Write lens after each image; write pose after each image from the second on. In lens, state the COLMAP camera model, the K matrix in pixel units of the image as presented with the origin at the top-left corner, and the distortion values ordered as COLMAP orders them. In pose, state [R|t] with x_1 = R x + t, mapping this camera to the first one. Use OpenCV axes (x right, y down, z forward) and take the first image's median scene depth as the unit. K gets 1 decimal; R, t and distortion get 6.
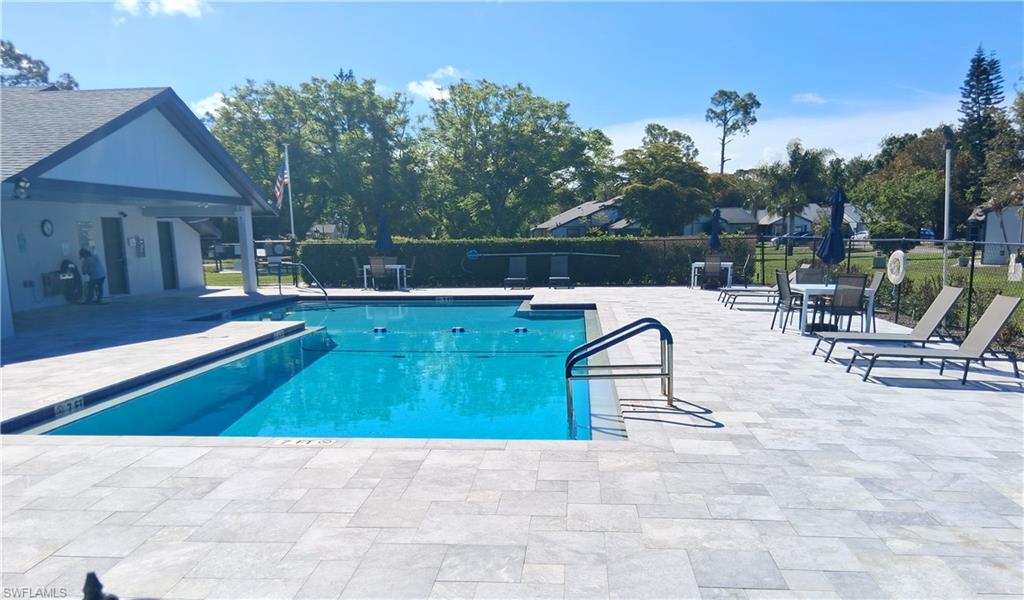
lens RADIAL K [[778.4, 0, 510.9], [0, 778.4, 393.9], [0, 0, 1]] dist [0.071319, -0.108822]
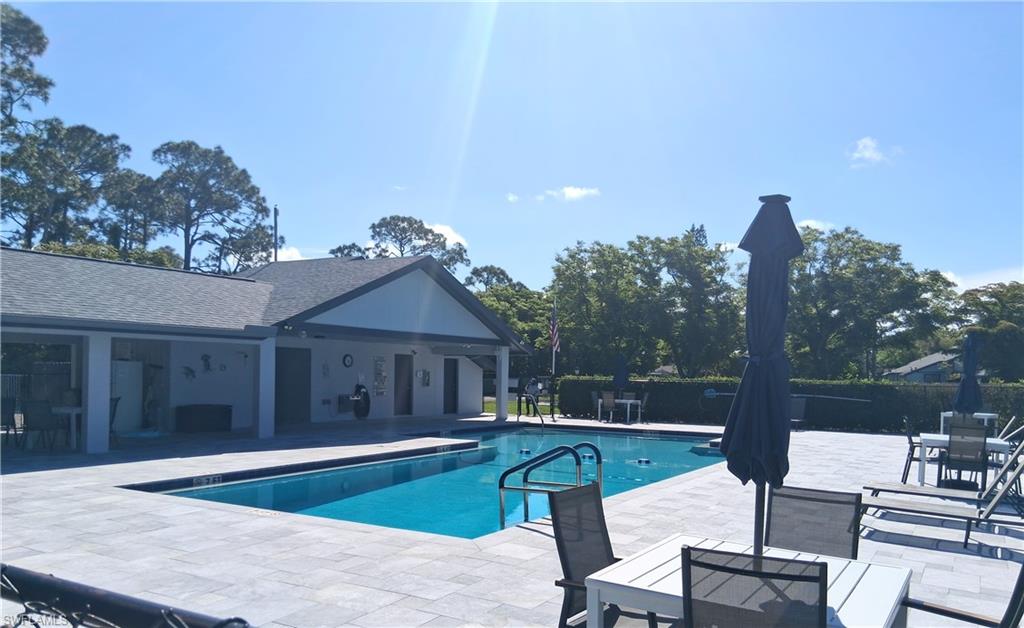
lens RADIAL K [[771.1, 0, 509.8], [0, 771.1, 387.7], [0, 0, 1]] dist [0.144665, -0.230304]
pose [[0.892947, 0.034025, -0.448874, 0.192306], [-0.116120, 0.980804, -0.156653, 0.003462], [0.434927, 0.192006, 0.879757, -0.009535]]
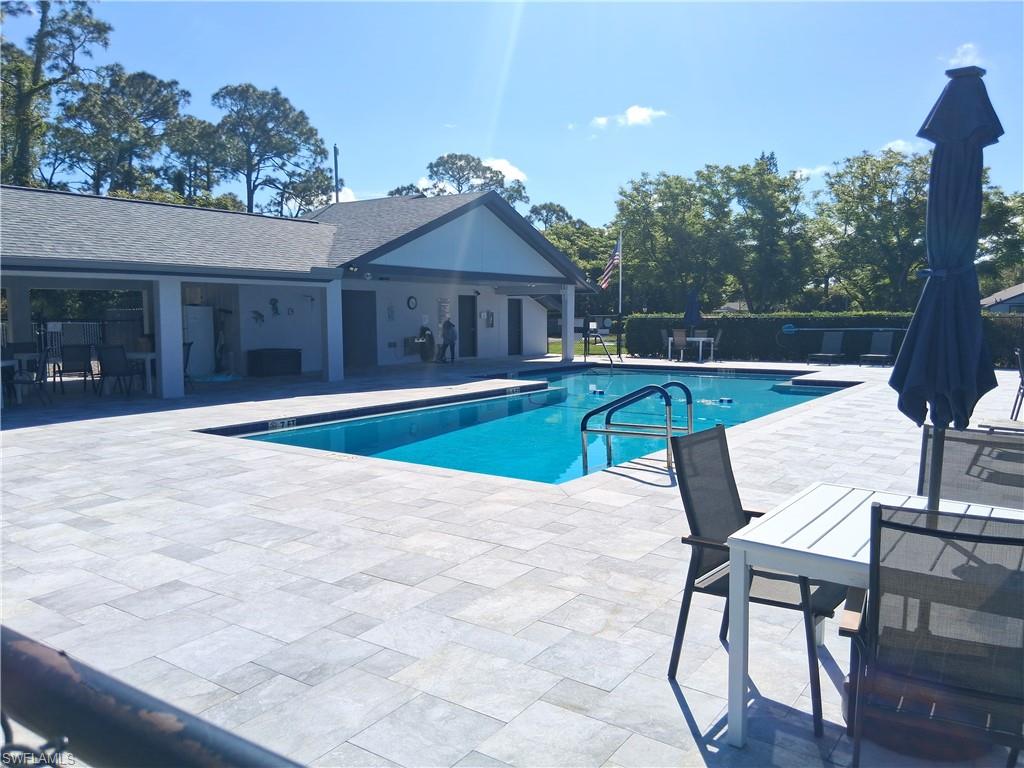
lens RADIAL K [[771.9, 0, 512.0], [0, 771.9, 384.0], [0, 0, 1]] dist [0.155732, -0.266663]
pose [[0.858097, 0.054916, -0.510543, 0.174457], [-0.110255, 0.990779, -0.078739, 0.003393], [0.501511, 0.123856, 0.856239, 0.003838]]
